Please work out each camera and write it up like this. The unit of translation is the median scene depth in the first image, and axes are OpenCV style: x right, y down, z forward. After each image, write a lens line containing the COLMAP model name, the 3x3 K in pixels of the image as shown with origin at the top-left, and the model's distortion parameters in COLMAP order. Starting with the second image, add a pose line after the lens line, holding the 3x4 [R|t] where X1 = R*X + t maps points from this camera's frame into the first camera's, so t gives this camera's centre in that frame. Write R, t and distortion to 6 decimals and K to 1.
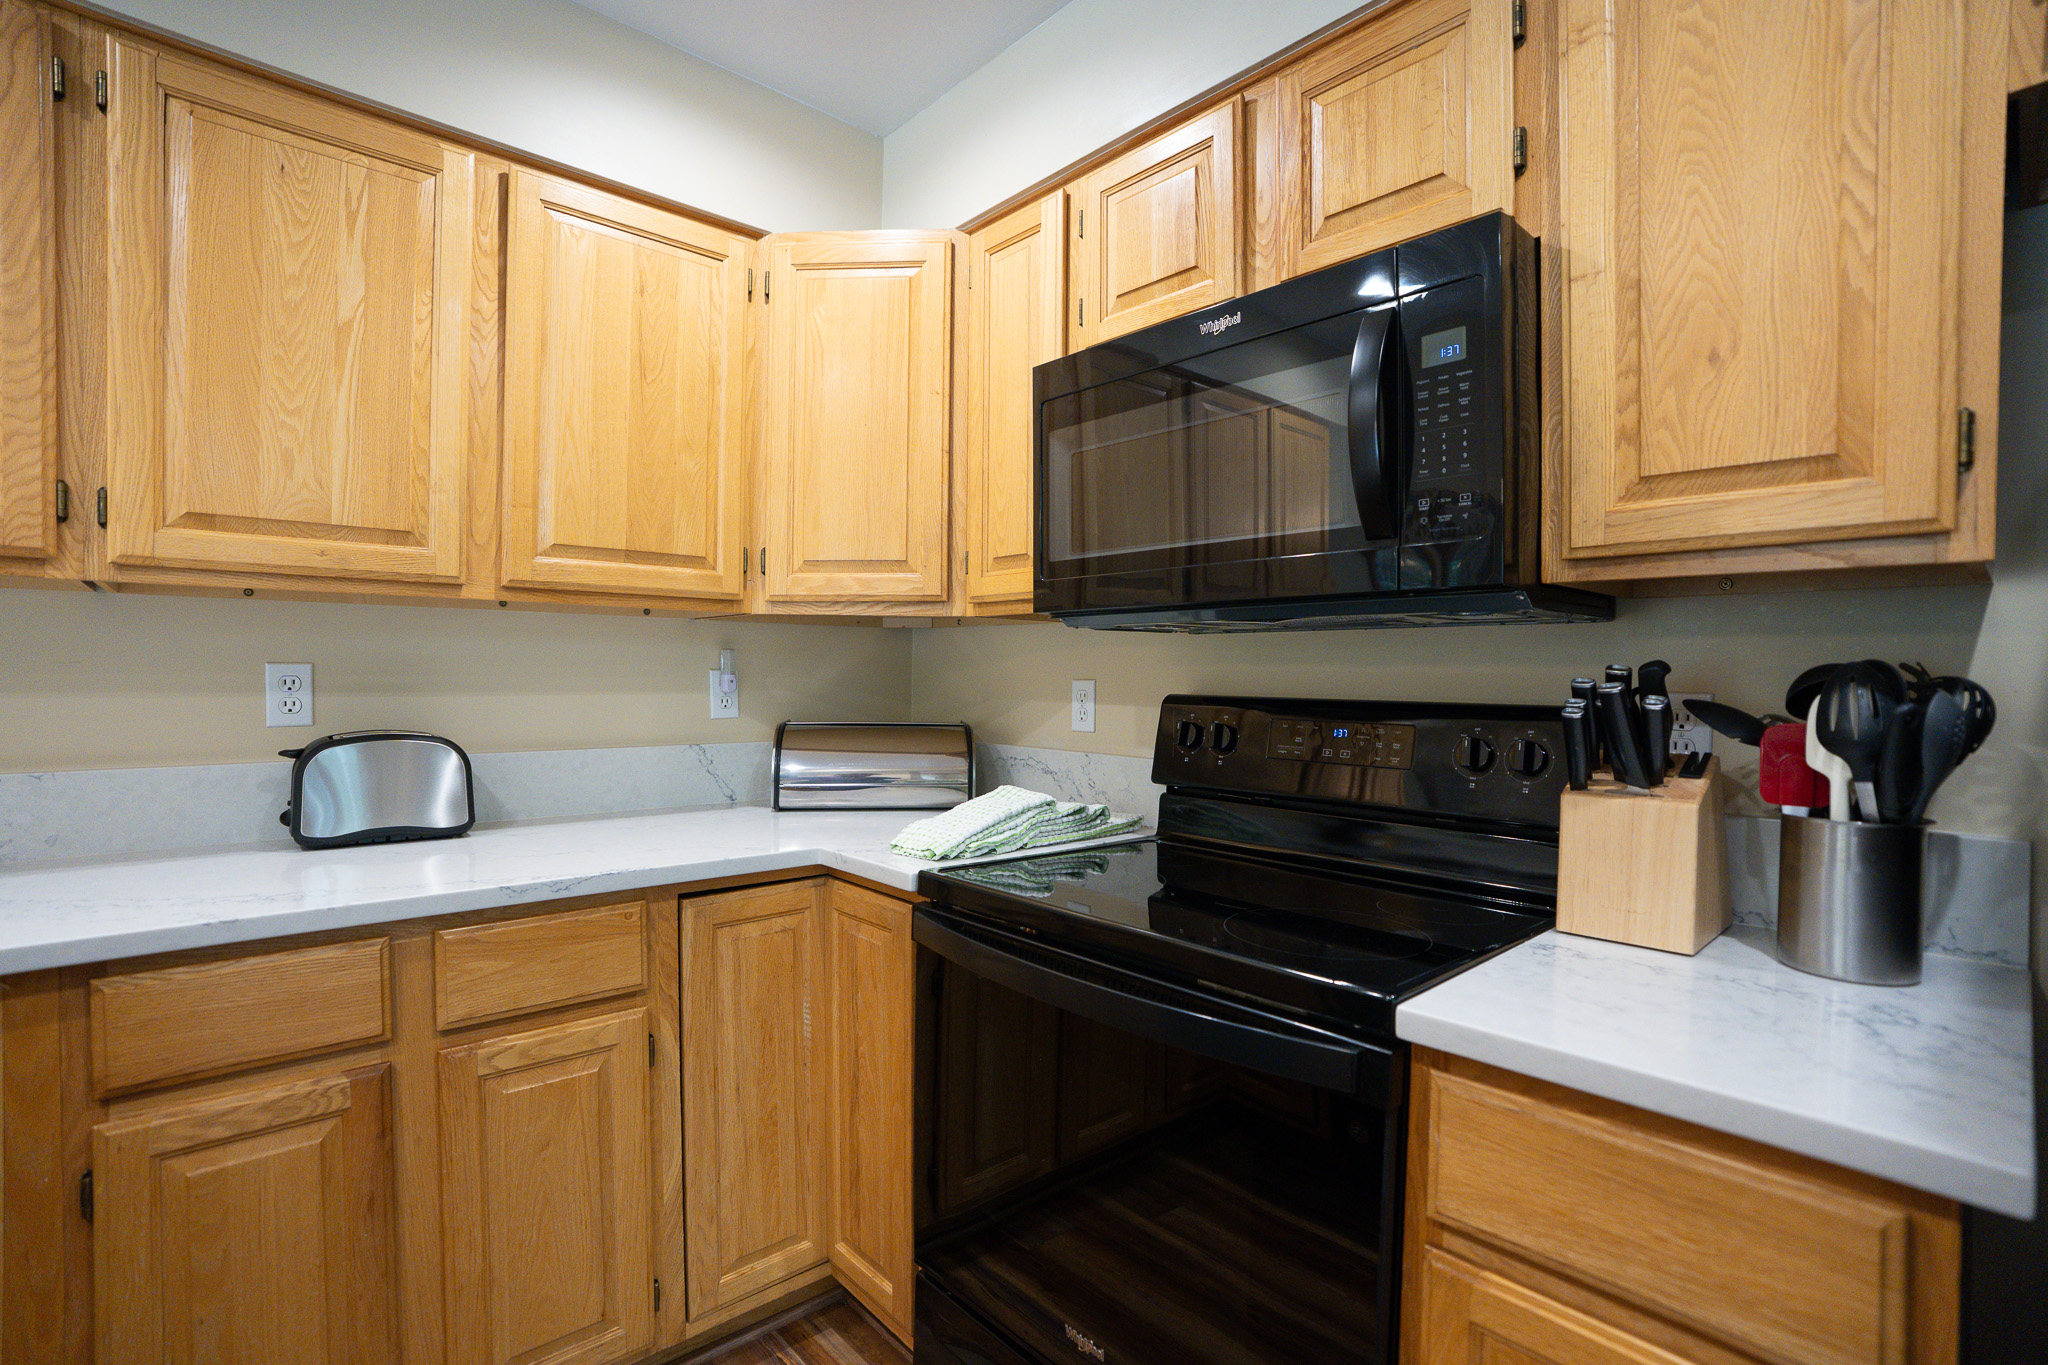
lens RADIAL K [[953.6, 0, 1049.9], [0, 953.6, 684.9], [0, 0, 1]] dist [-0.066221, 0.021752]
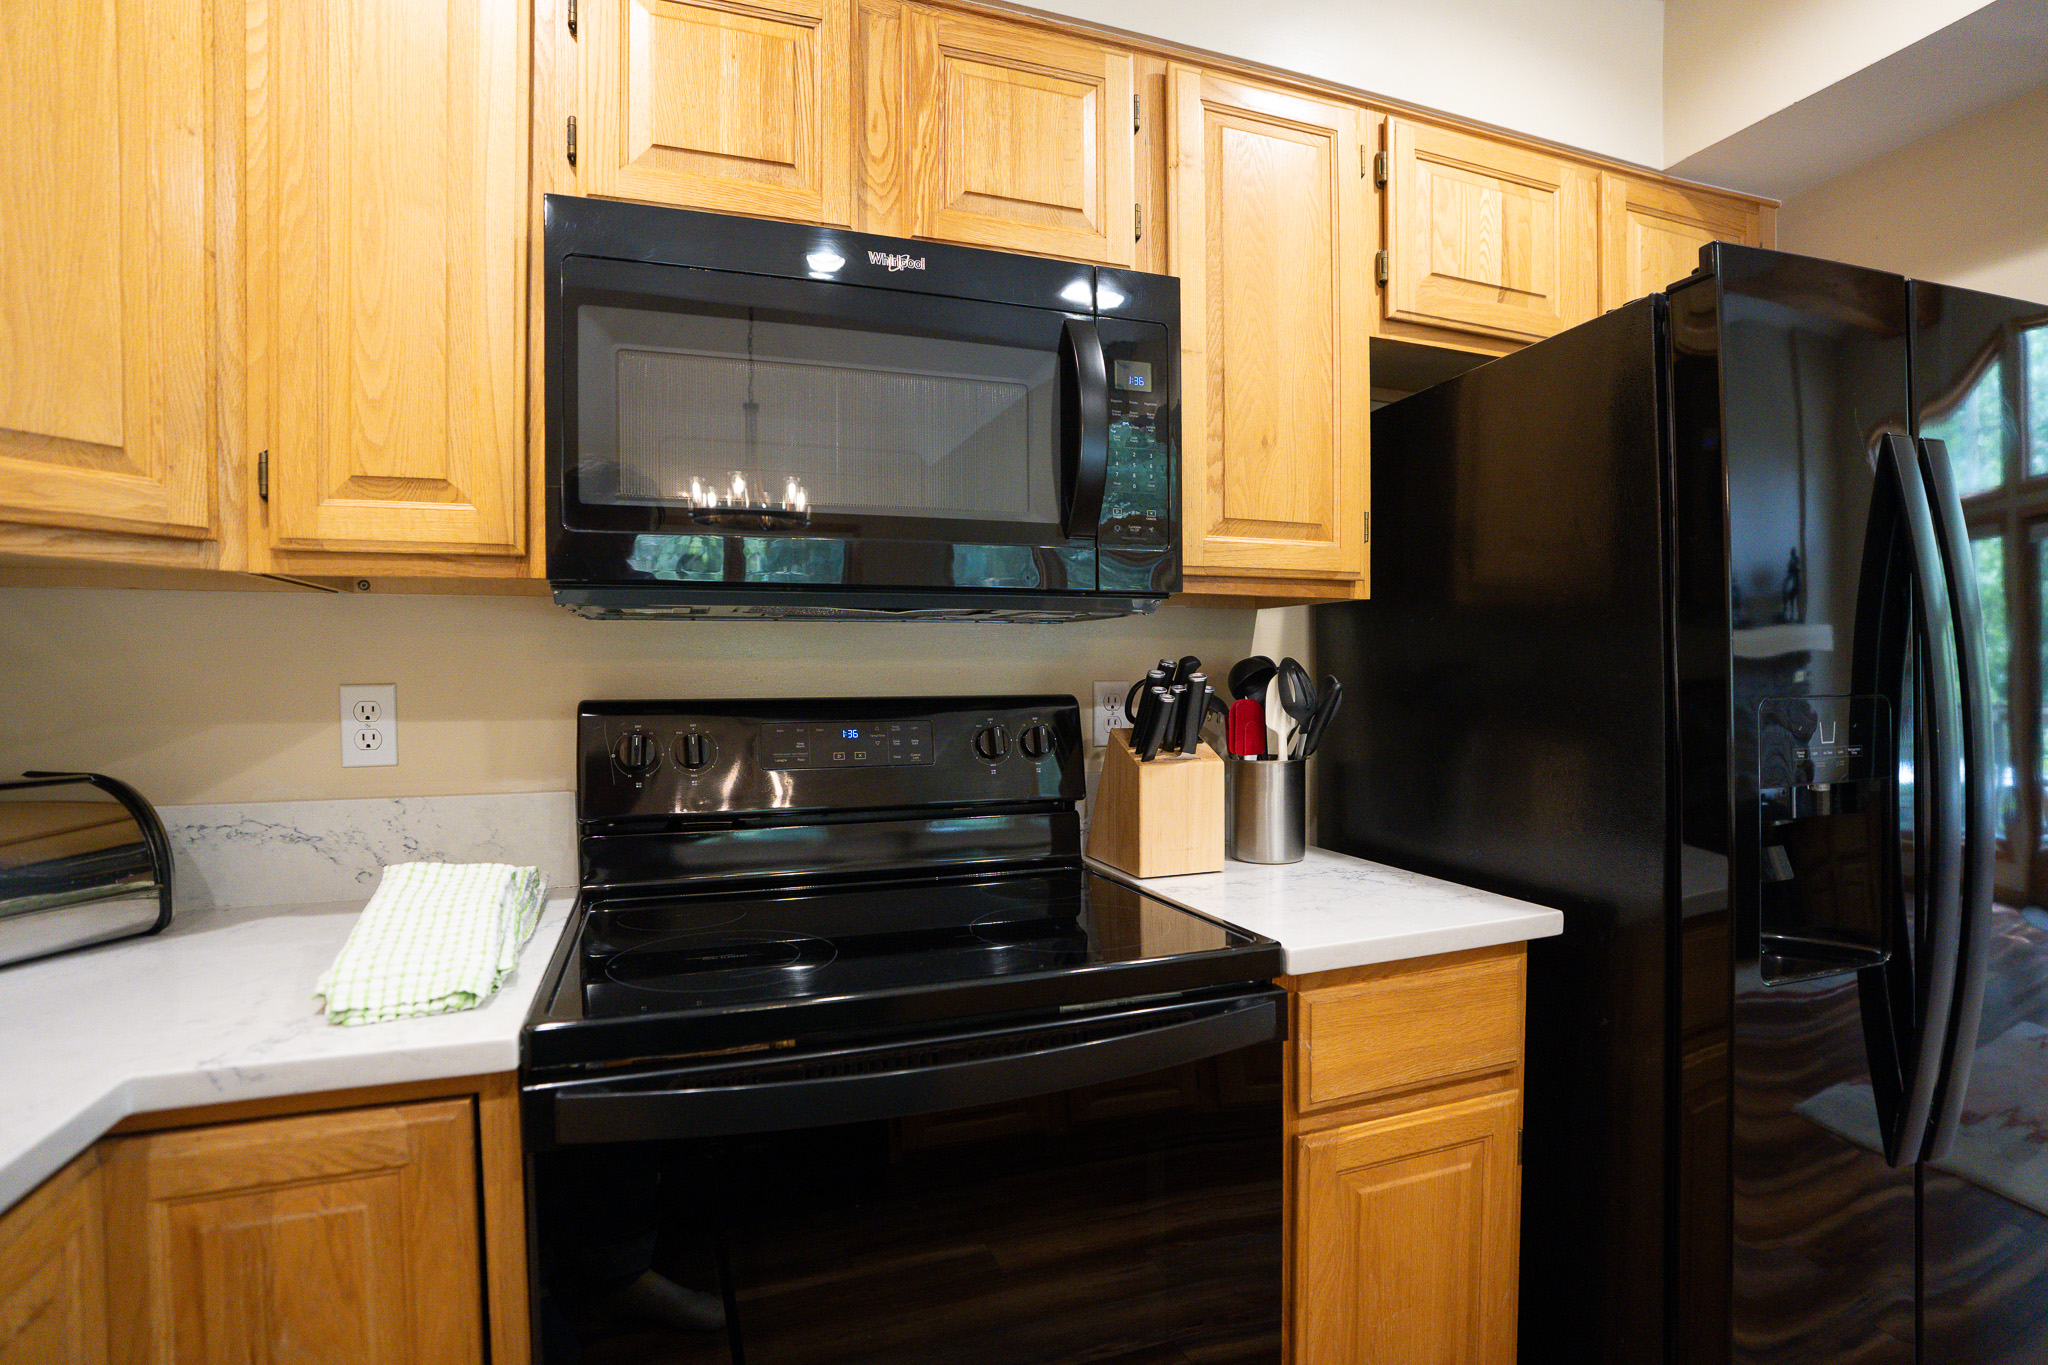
lens RADIAL K [[953.6, 0, 1030.5], [0, 953.6, 692.3], [0, 0, 1]] dist [-0.066221, 0.021752]
pose [[0.400343, -0.031696, 0.915817, -0.486209], [0.020554, 0.999461, 0.025605, -0.010016], [-0.916135, 0.008573, 0.400778, 0.476131]]
